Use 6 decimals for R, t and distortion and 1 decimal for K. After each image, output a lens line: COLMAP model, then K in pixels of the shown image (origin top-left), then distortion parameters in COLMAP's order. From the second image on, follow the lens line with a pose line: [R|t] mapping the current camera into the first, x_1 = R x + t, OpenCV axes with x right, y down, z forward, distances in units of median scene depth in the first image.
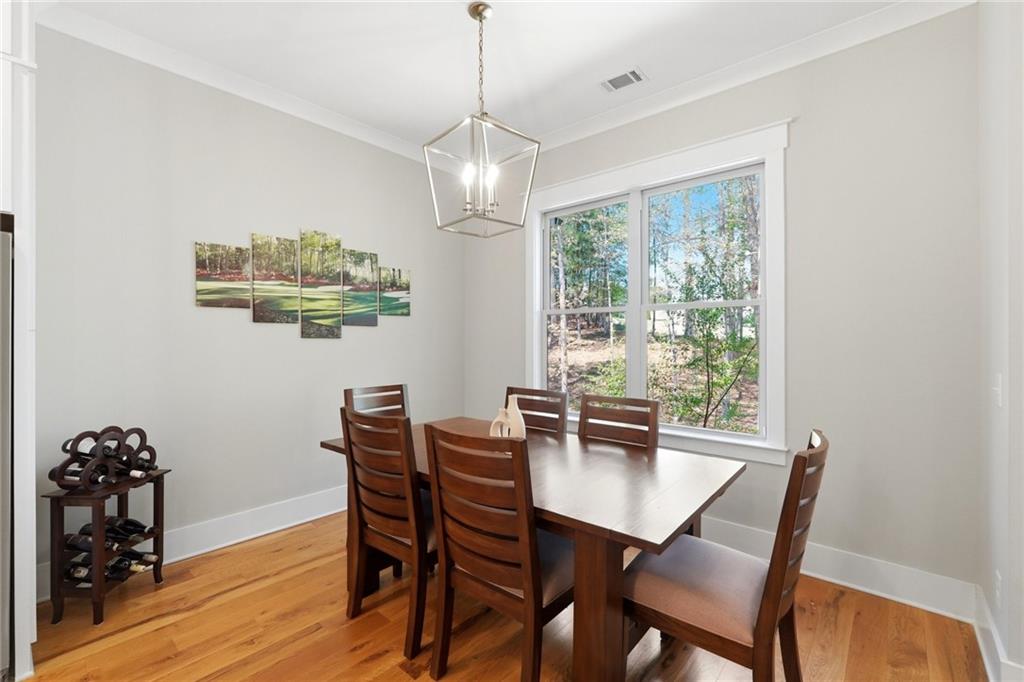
lens RADIAL K [[435.6, 0, 513.0], [0, 435.6, 337.9], [0, 0, 1]] dist [-0.013531, 0.000612]
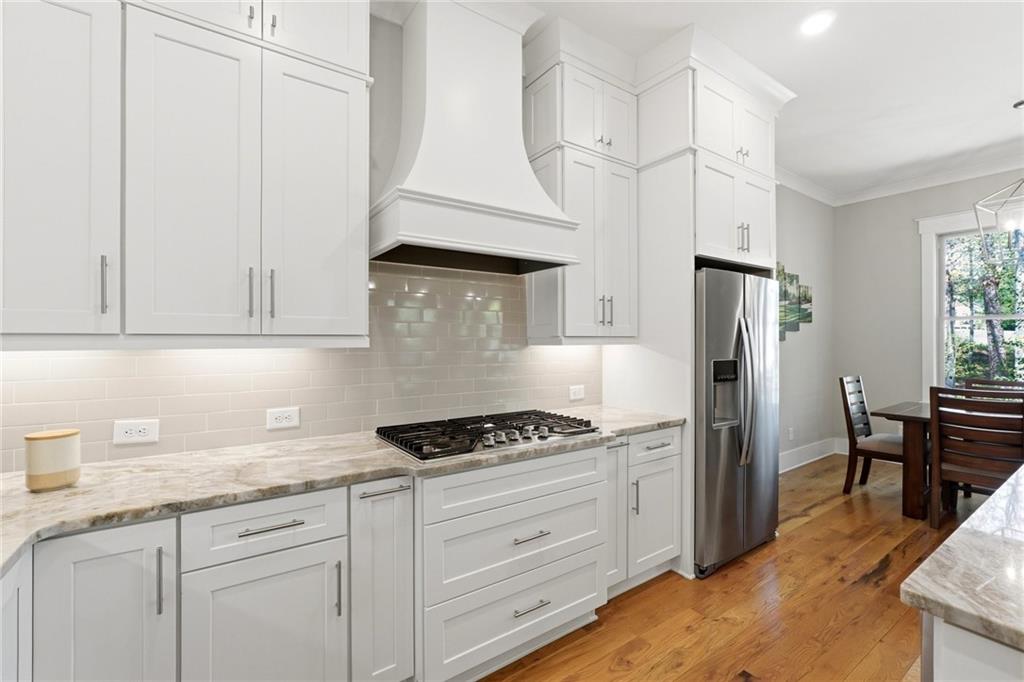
lens RADIAL K [[440.6, 0, 510.3], [0, 440.6, 339.3], [0, 0, 1]] dist [-0.011708, 0.000297]
pose [[0.969466, 0.002707, -0.245211, -0.866504], [-0.002186, 0.999995, 0.002398, -0.004679], [0.245216, -0.001789, 0.969467, -0.491405]]
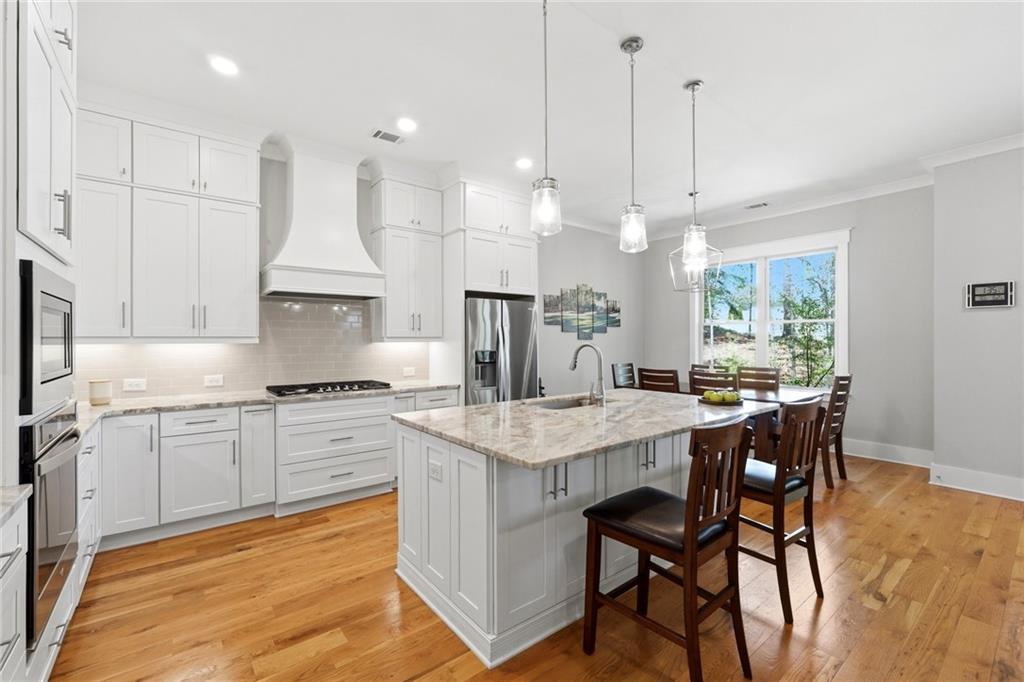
lens RADIAL K [[435.6, 0, 513.0], [0, 435.6, 337.9], [0, 0, 1]] dist [-0.013531, 0.000612]
pose [[0.983093, 0.001291, -0.183103, -0.383820], [-0.001122, 0.999999, 0.001023, -0.007458], [0.183104, -0.000800, 0.983093, -0.913765]]
